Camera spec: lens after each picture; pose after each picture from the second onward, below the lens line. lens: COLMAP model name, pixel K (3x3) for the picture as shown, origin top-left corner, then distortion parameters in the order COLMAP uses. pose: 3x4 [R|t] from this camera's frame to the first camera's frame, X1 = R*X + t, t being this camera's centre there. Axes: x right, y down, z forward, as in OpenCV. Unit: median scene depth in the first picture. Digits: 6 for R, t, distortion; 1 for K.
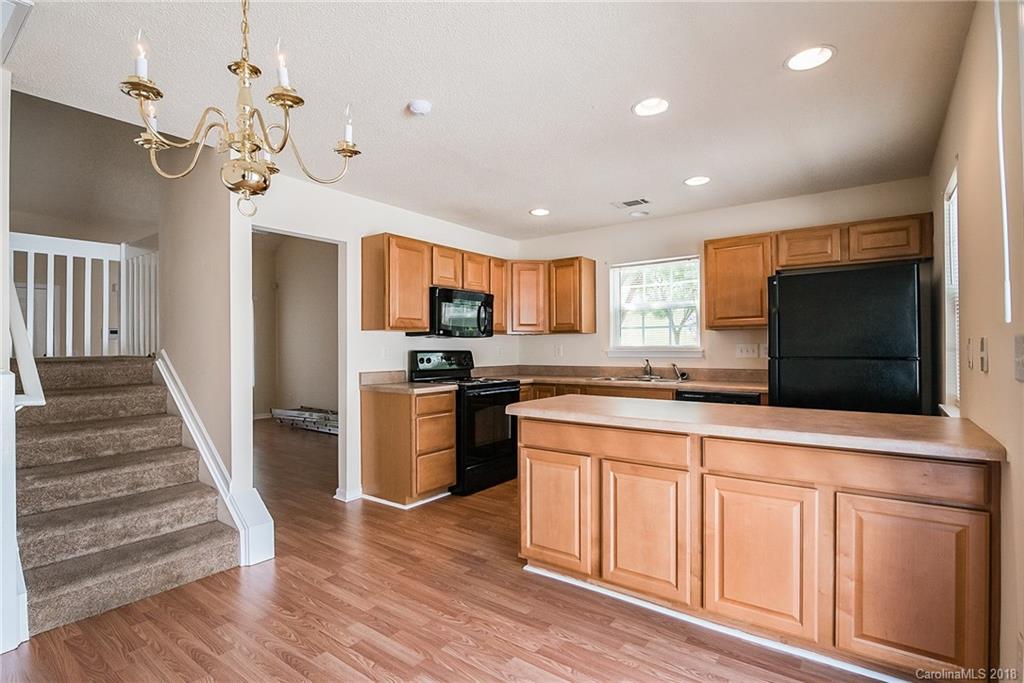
lens RADIAL K [[489.8, 0, 506.2], [0, 489.8, 342.2], [0, 0, 1]] dist [-0.014046, -0.000089]
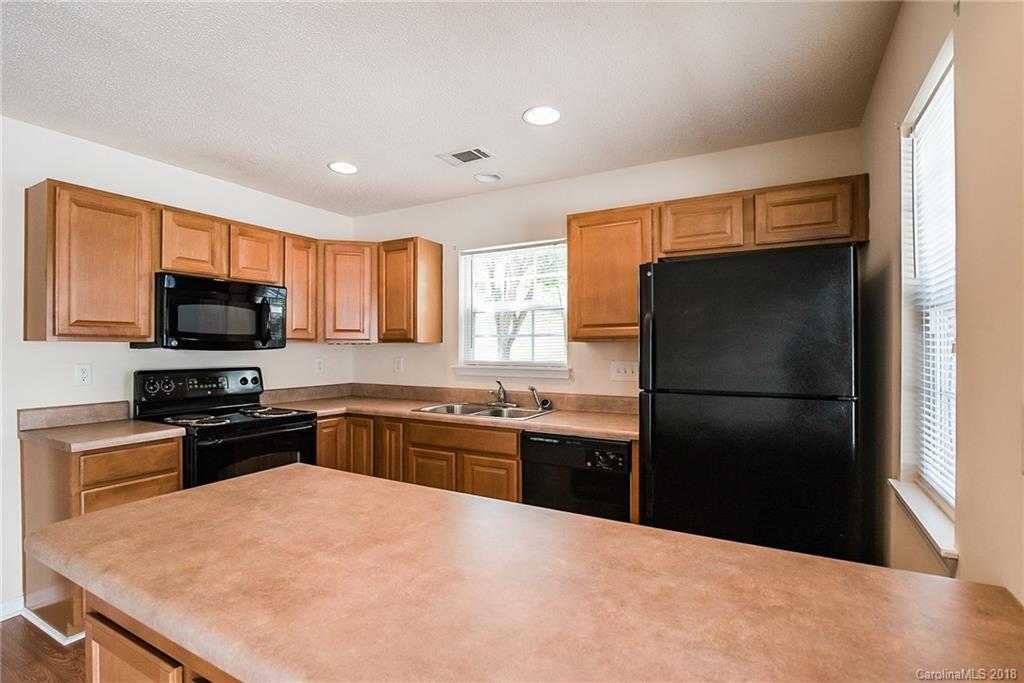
lens RADIAL K [[480.5, 0, 523.5], [0, 480.5, 344.7], [0, 0, 1]] dist [-0.021448, -0.000247]
pose [[0.986380, 0.002383, 0.164463, 0.208736], [-0.003828, 0.999957, 0.008467, -0.024224], [-0.164435, -0.008981, 0.986347, 0.296124]]
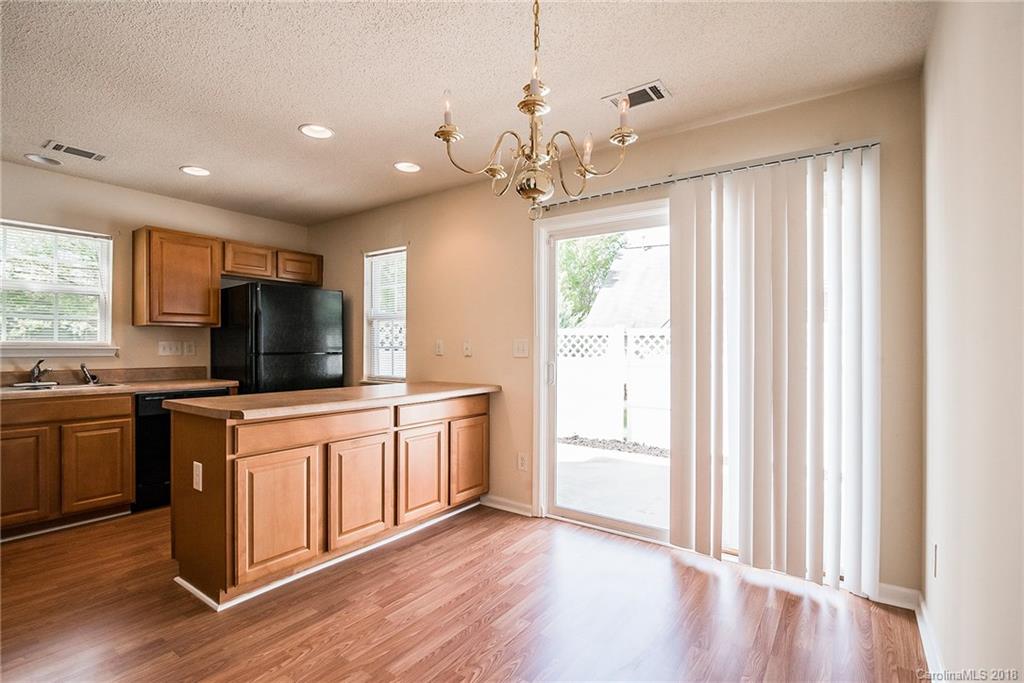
lens RADIAL K [[514.7, 0, 516.5], [0, 514.7, 344.7], [0, 0, 1]] dist [-0.015987, -0.000223]
pose [[-0.050608, 0.012381, 0.998642, -0.510505], [-0.012939, 0.999831, -0.013052, 0.013451], [-0.998635, -0.013582, -0.050440, 0.331063]]
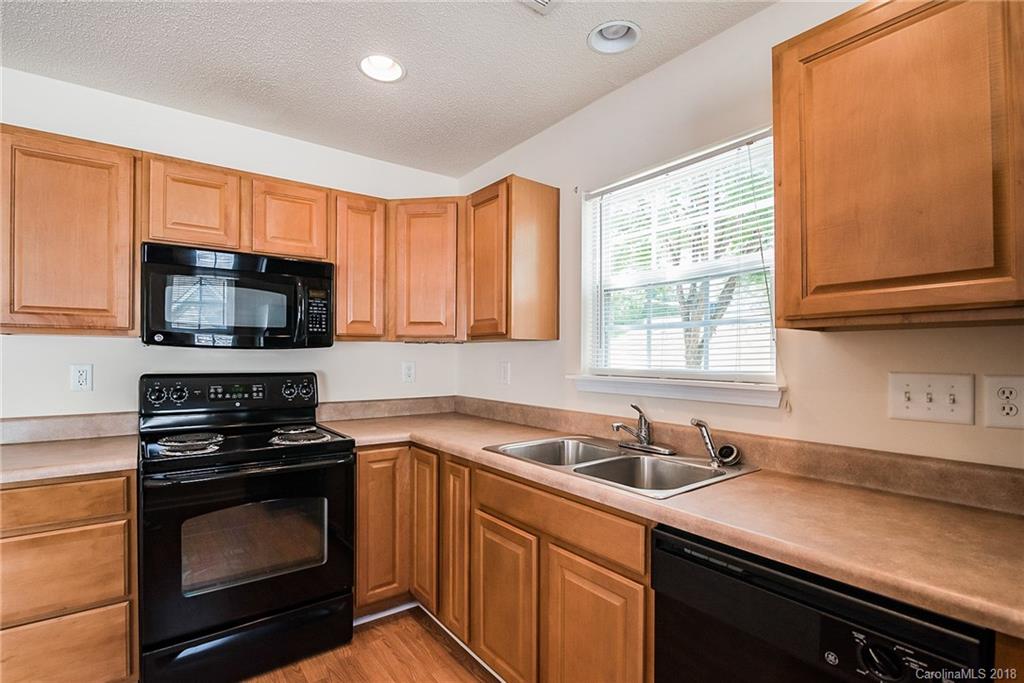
lens RADIAL K [[492.4, 0, 497.3], [0, 492.4, 352.6], [0, 0, 1]] dist [-0.030563, -0.000422]
pose [[0.960919, 0.003111, -0.276814, 0.293296], [-0.000447, 0.999953, 0.009687, -0.011046], [0.276831, -0.009184, 0.960875, 0.590813]]
